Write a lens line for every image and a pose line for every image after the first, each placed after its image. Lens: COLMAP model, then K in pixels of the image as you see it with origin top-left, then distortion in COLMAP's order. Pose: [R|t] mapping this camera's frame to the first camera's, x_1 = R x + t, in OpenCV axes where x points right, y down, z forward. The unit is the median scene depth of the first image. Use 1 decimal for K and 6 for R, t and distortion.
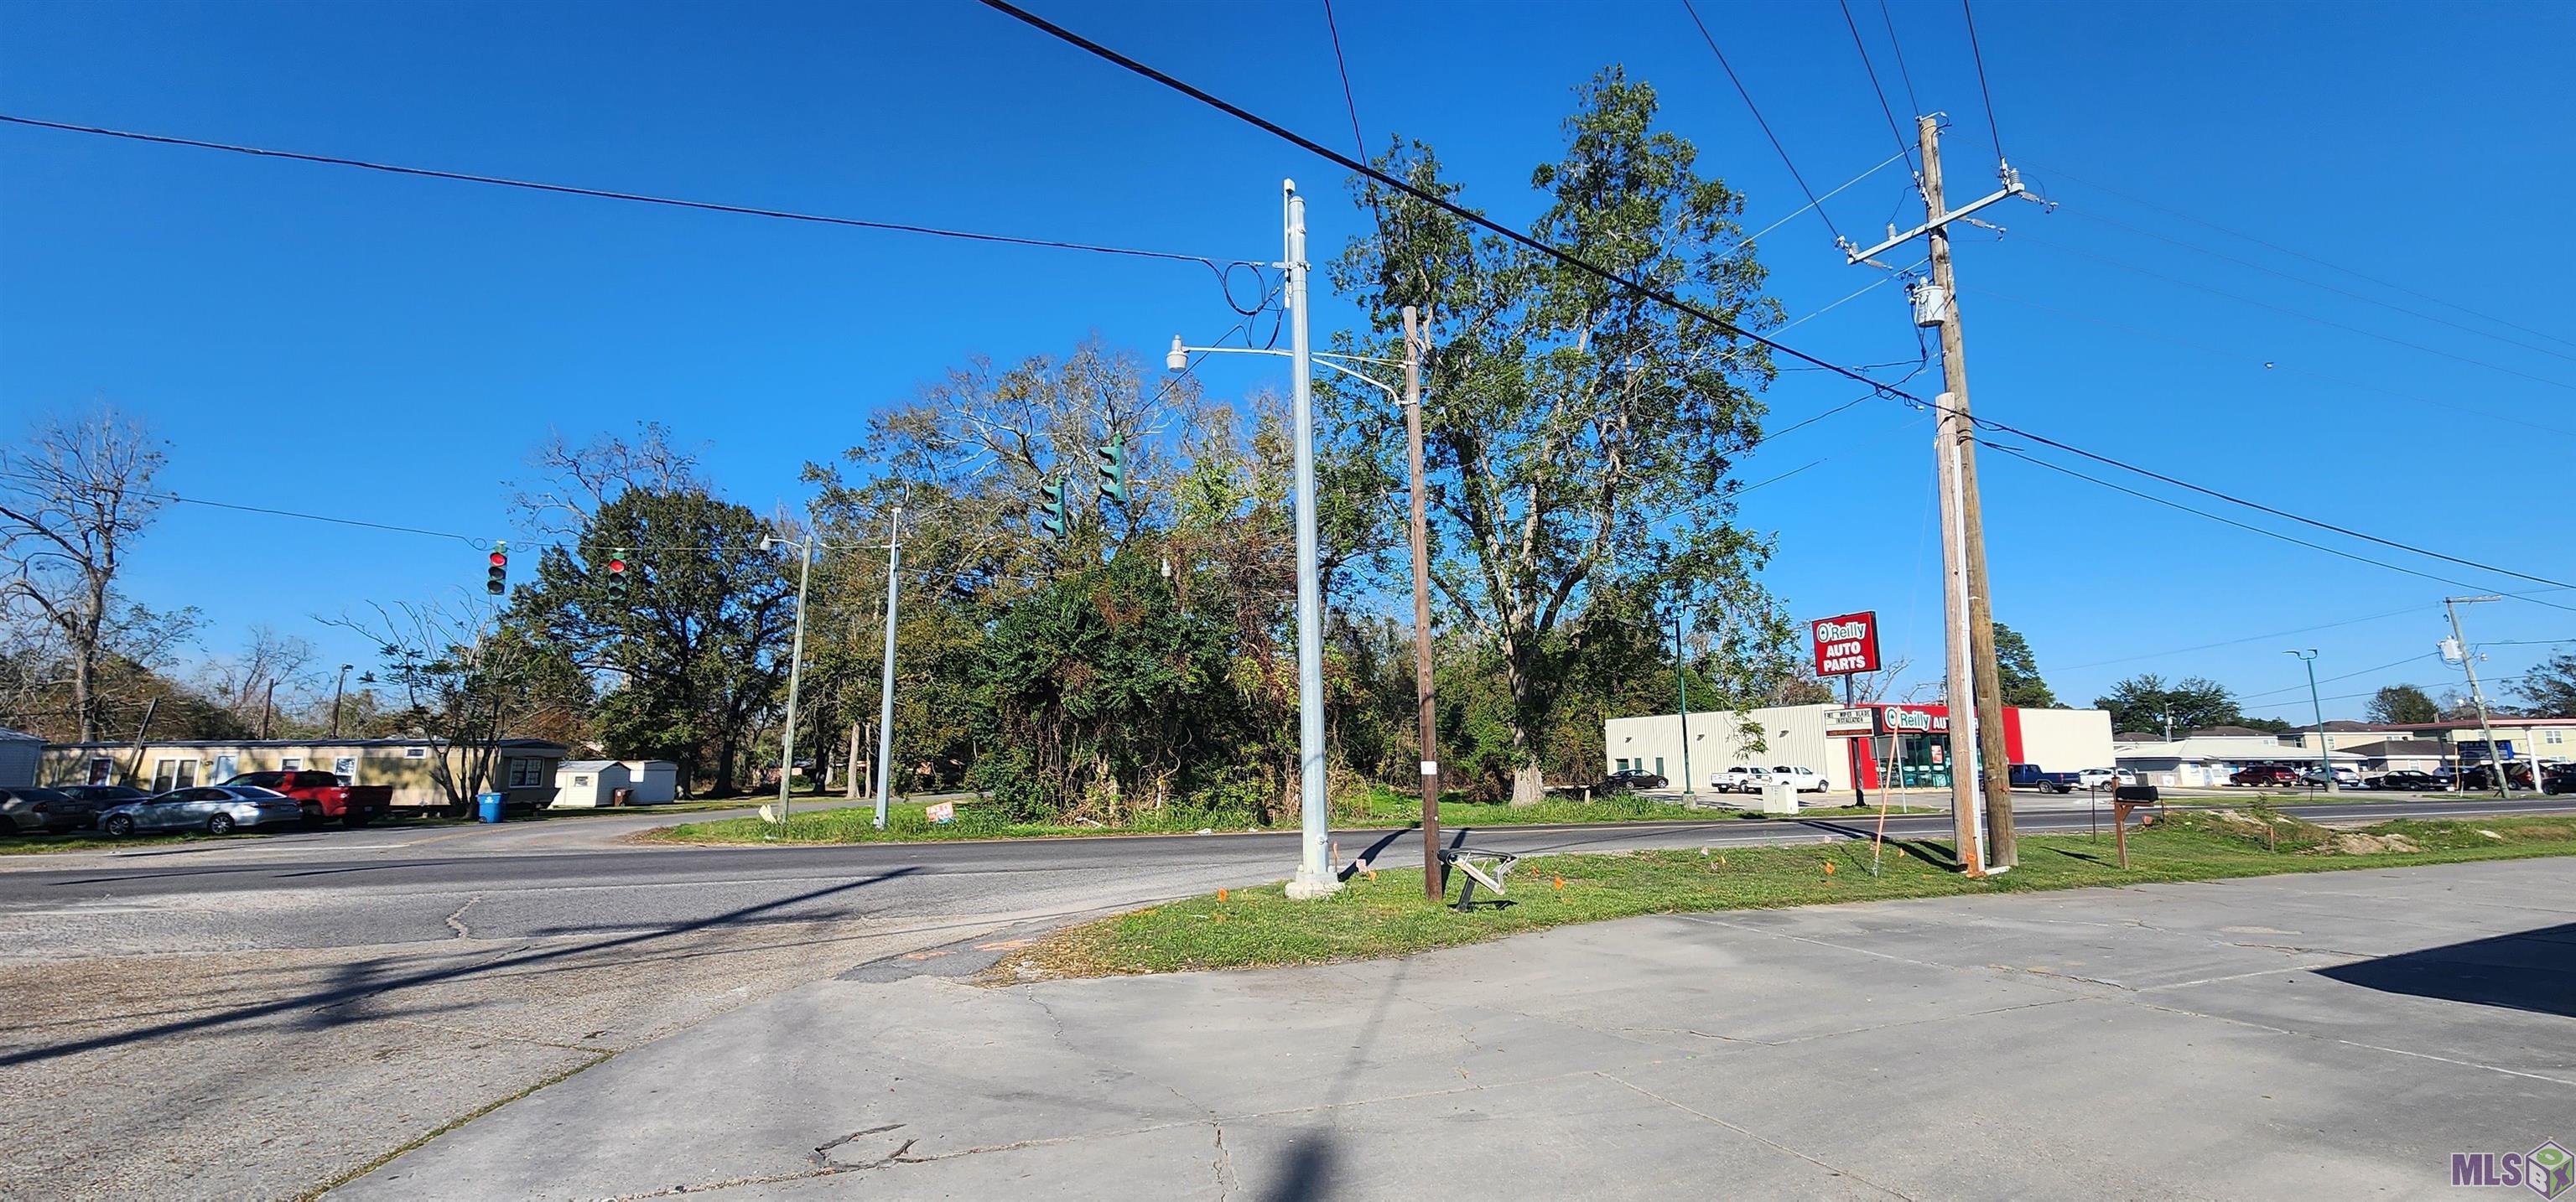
lens RADIAL K [[1069.4, 0, 1281.8], [0, 1069.4, 614.6], [0, 0, 1]] dist [0.005514, -0.000045]
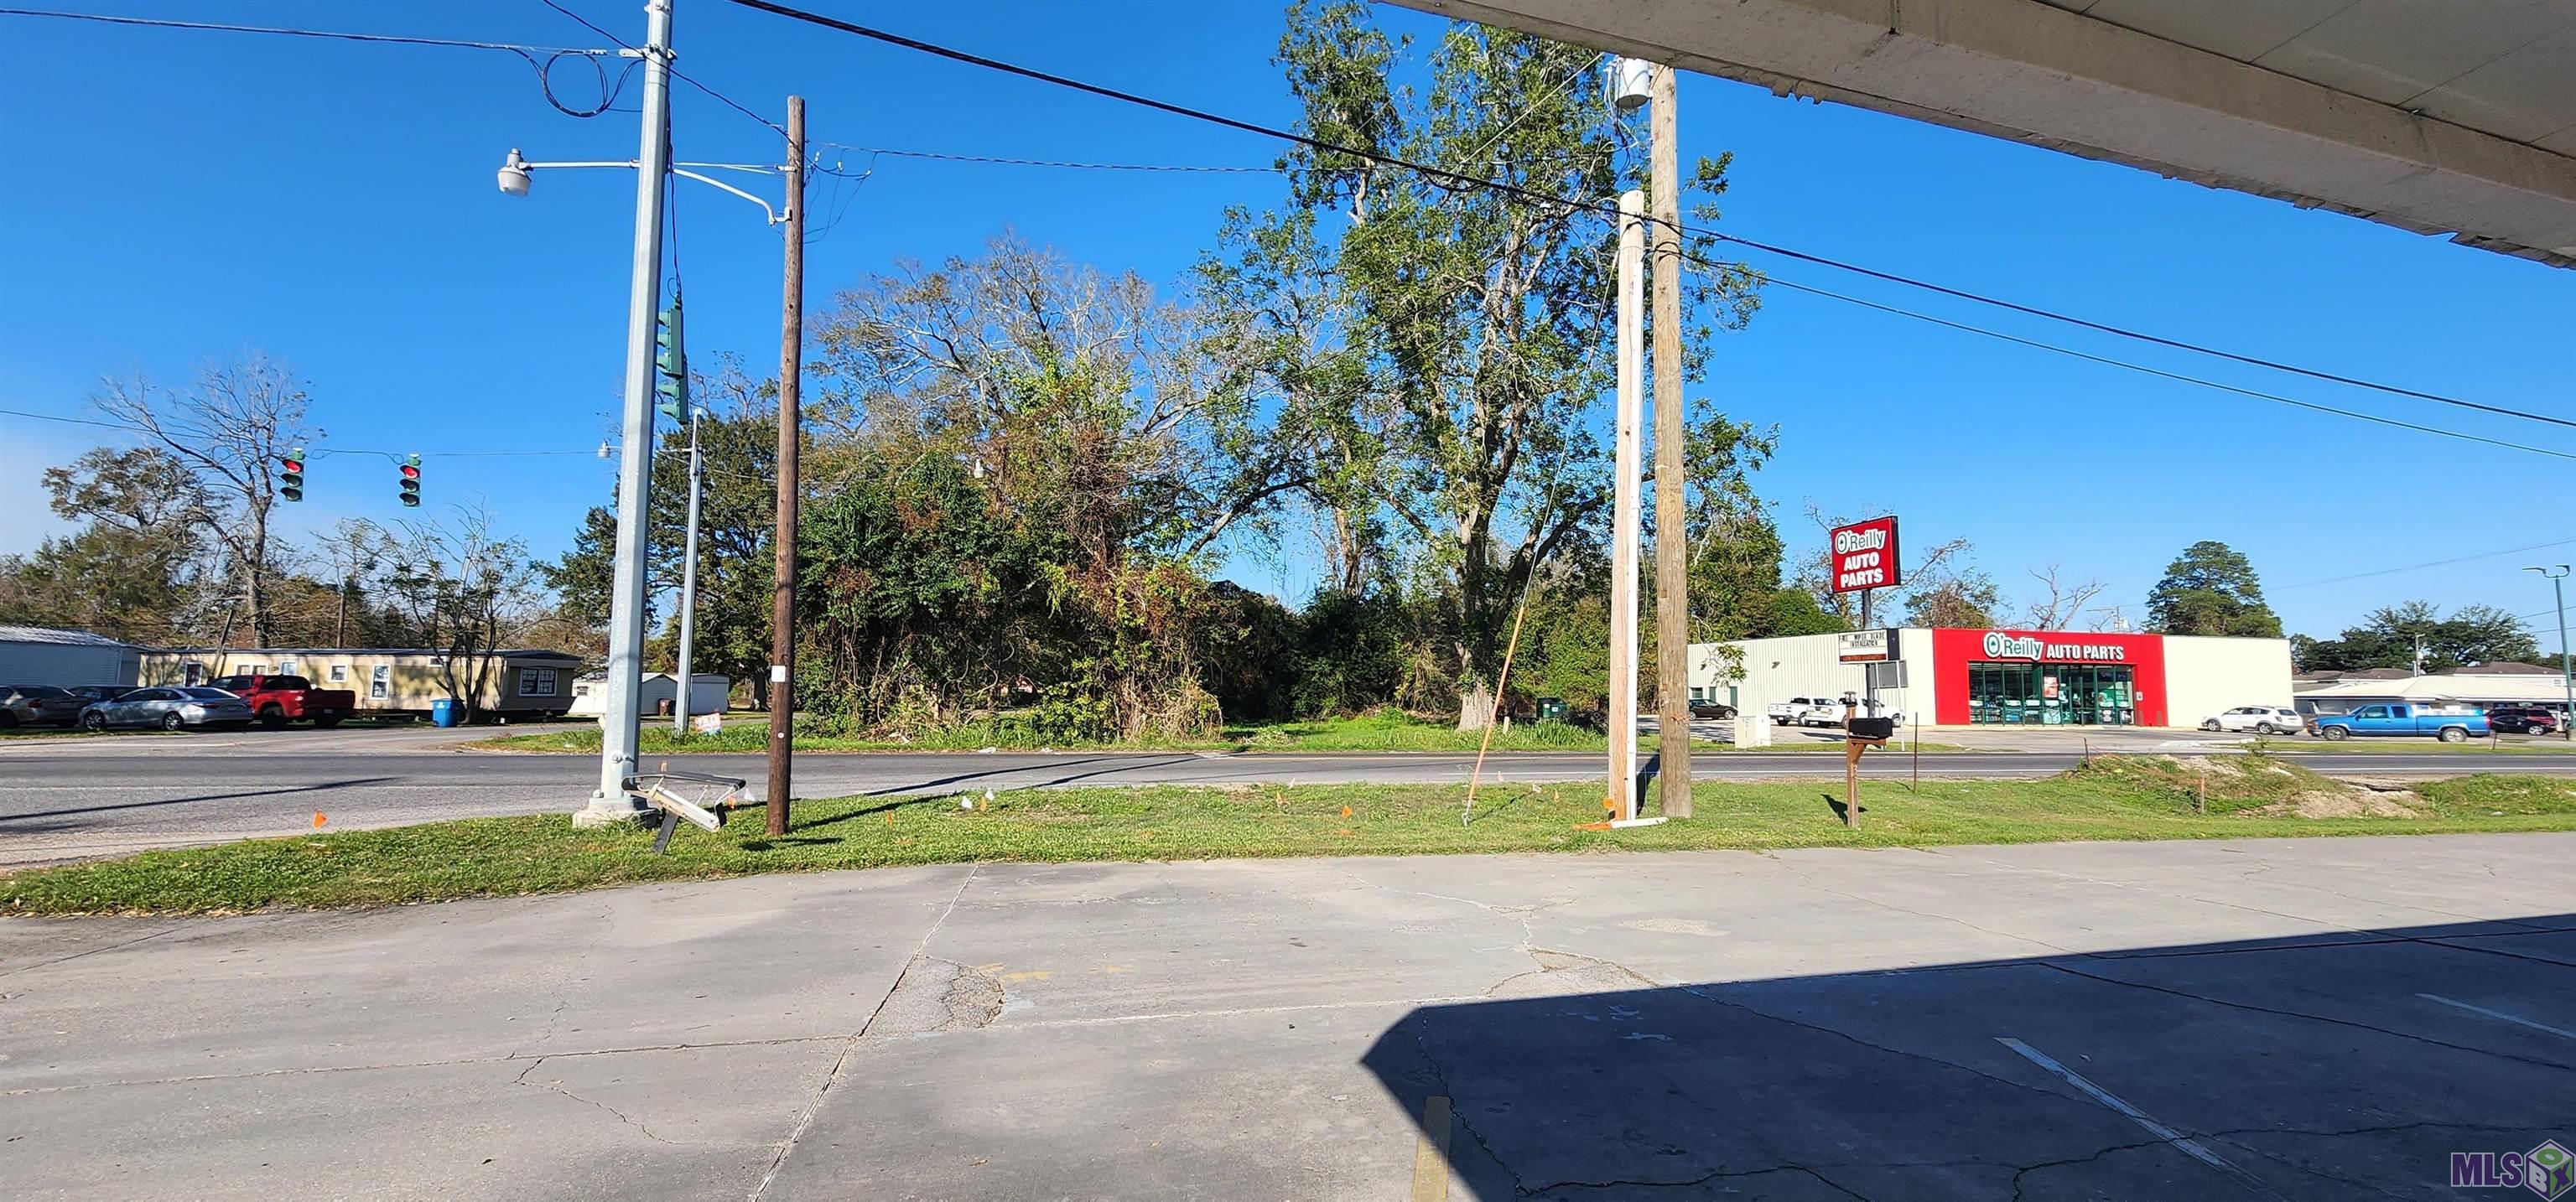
lens RADIAL K [[1069.4, 0, 1281.8], [0, 1069.4, 614.6], [0, 0, 1]] dist [0.005514, -0.000045]
pose [[0.988706, 0.005388, -0.149771, 0.194175], [0.004907, 0.997654, 0.068284, 0.014229], [0.149787, -0.068247, 0.986360, 0.080949]]
